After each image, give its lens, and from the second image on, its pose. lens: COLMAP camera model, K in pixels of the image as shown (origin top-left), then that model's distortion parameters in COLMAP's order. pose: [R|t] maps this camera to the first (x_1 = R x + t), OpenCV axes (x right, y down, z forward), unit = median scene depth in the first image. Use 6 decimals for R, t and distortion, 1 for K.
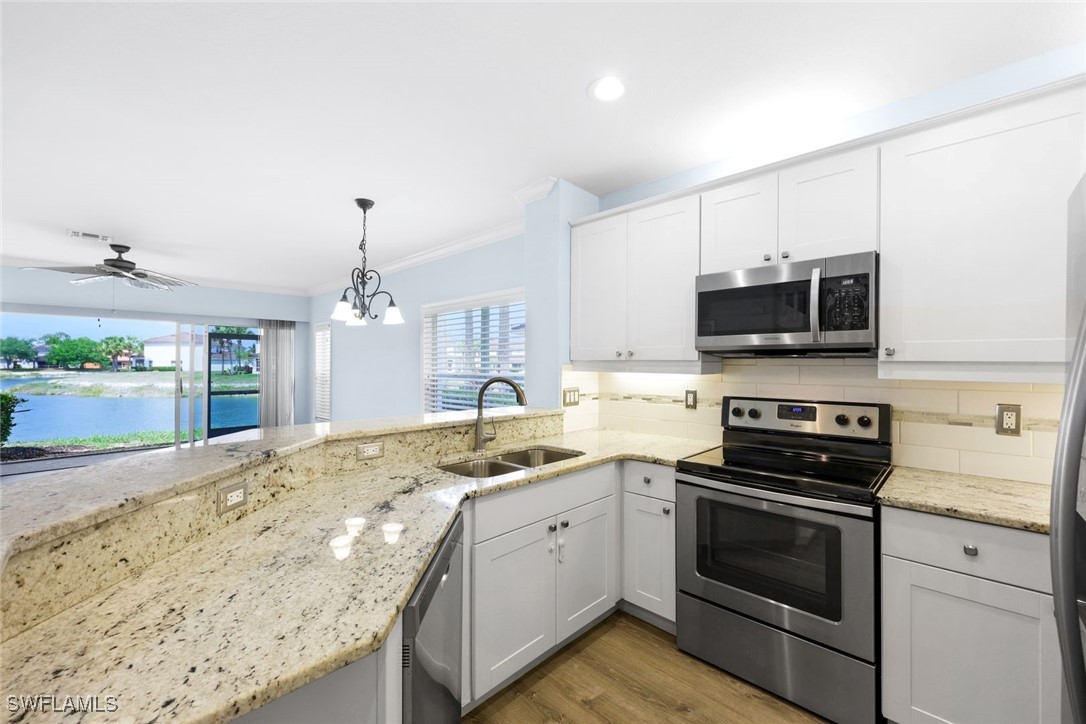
lens RADIAL K [[434.2, 0, 540.3], [0, 434.2, 363.3], [0, 0, 1]] dist [-0.001126, -0.000177]
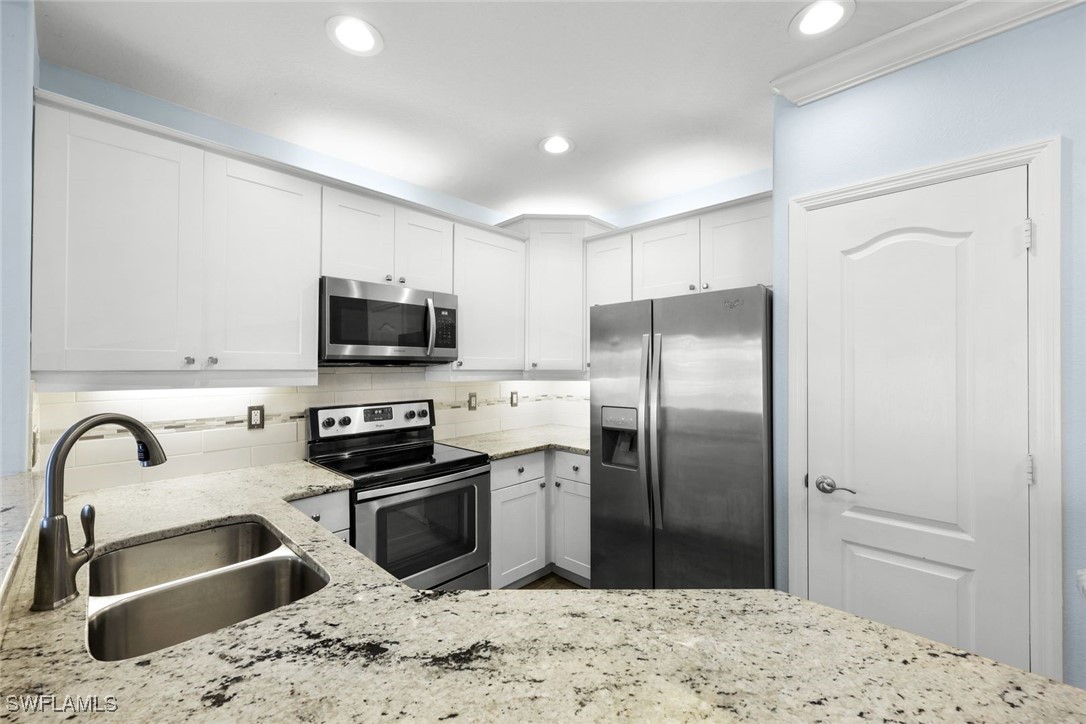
lens RADIAL K [[434.2, 0, 540.3], [0, 434.2, 363.3], [0, 0, 1]] dist [-0.001126, -0.000177]
pose [[-0.000708, 0.001824, 0.999998, -0.468674], [-0.002038, 0.999996, -0.001825, -0.017303], [-0.999998, -0.002040, -0.000704, 0.473880]]
